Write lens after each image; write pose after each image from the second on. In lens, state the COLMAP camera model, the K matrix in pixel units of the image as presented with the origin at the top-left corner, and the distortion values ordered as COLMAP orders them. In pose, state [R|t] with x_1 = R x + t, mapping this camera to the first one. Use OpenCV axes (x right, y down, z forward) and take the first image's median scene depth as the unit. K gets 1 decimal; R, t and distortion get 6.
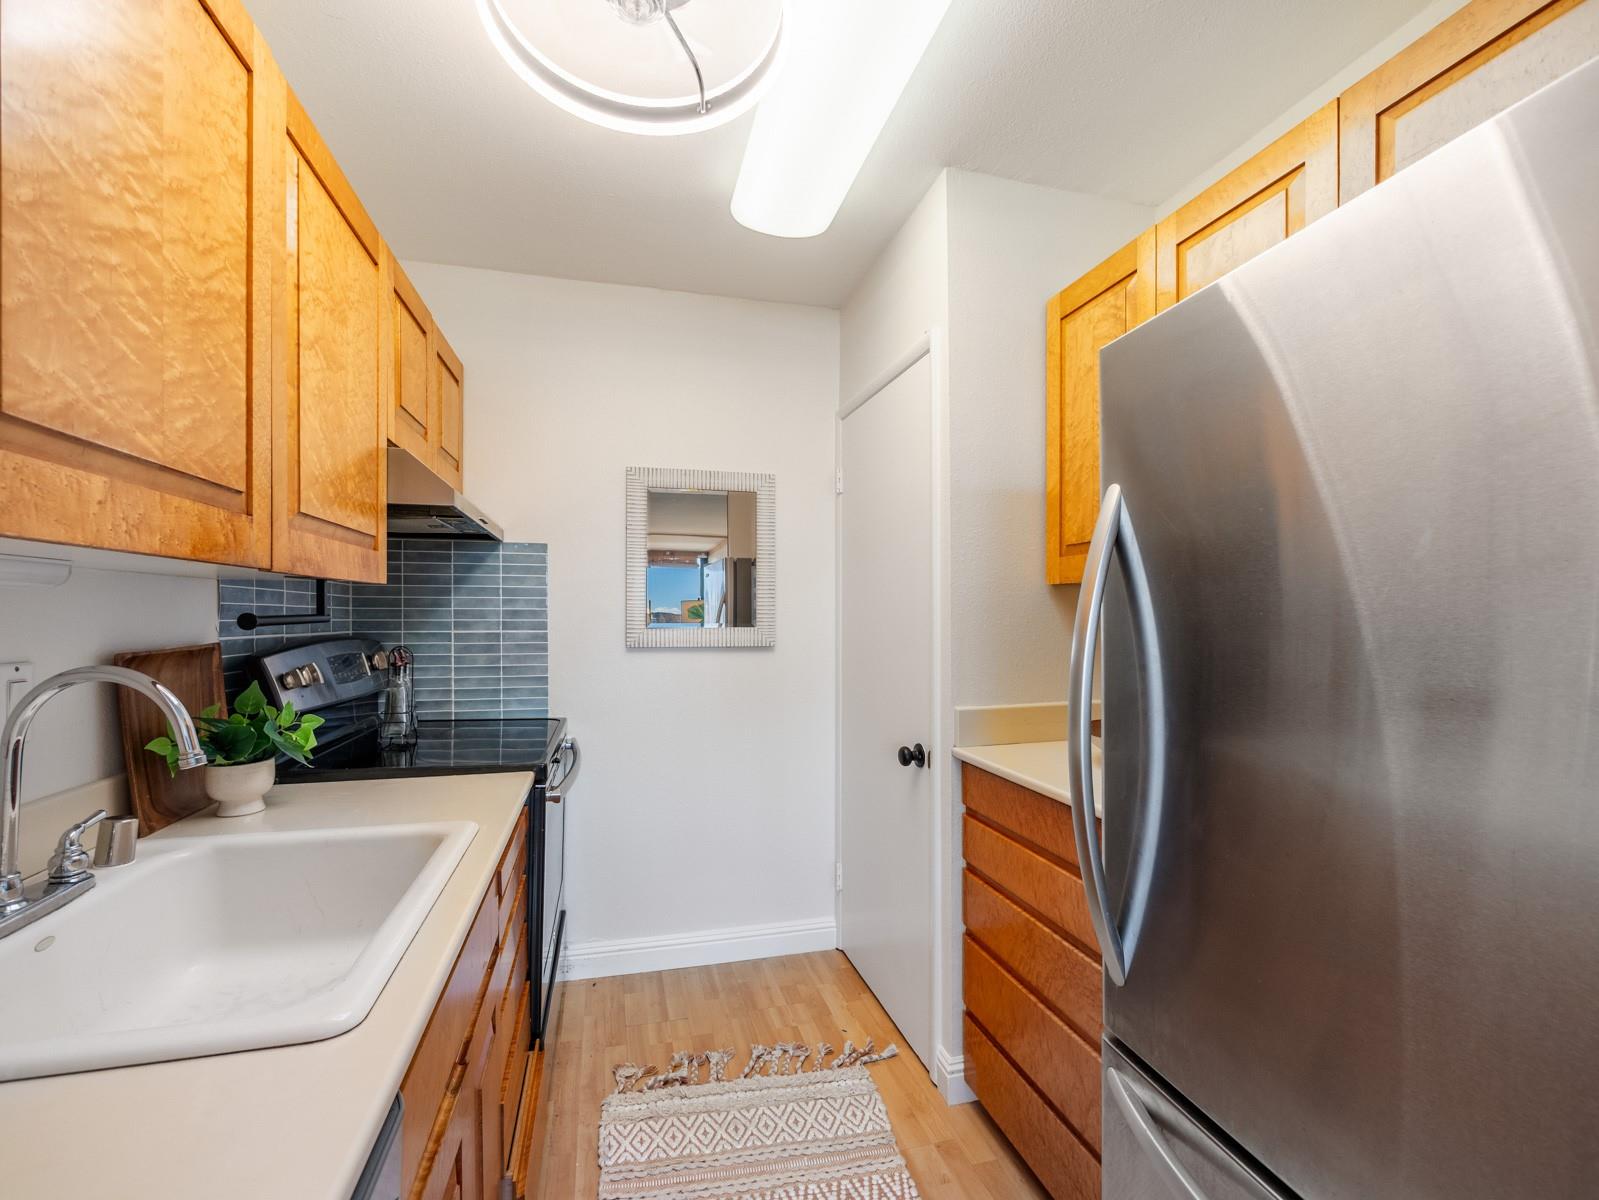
lens RADIAL K [[676.3, 0, 798.7], [0, 676.3, 585.4], [0, 0, 1]] dist [-0.006979, 0.000679]
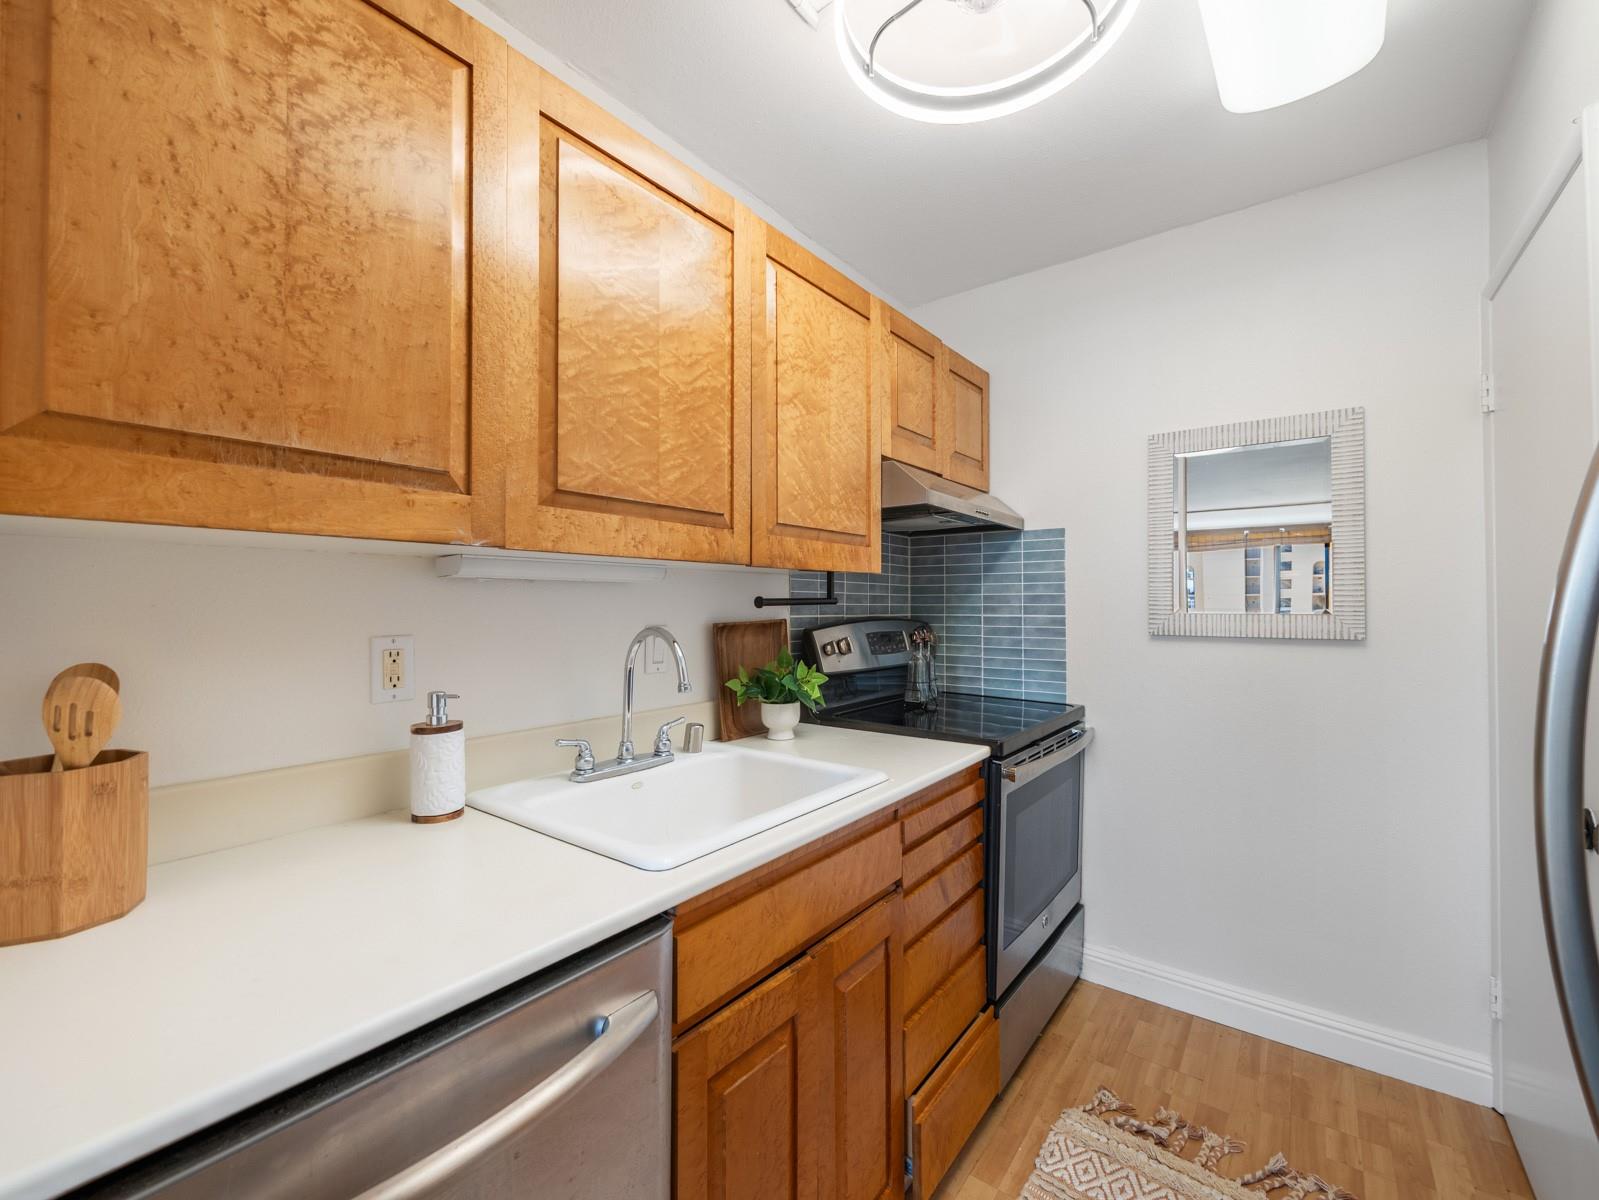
lens RADIAL K [[683.1, 0, 799.9], [0, 683.1, 555.9], [0, 0, 1]] dist [-0.000664, -0.003076]
pose [[0.624759, -0.058418, -0.778630, 0.293087], [0.037091, 0.998292, -0.045137, 0.018585], [0.779937, -0.000680, 0.625858, 0.117844]]
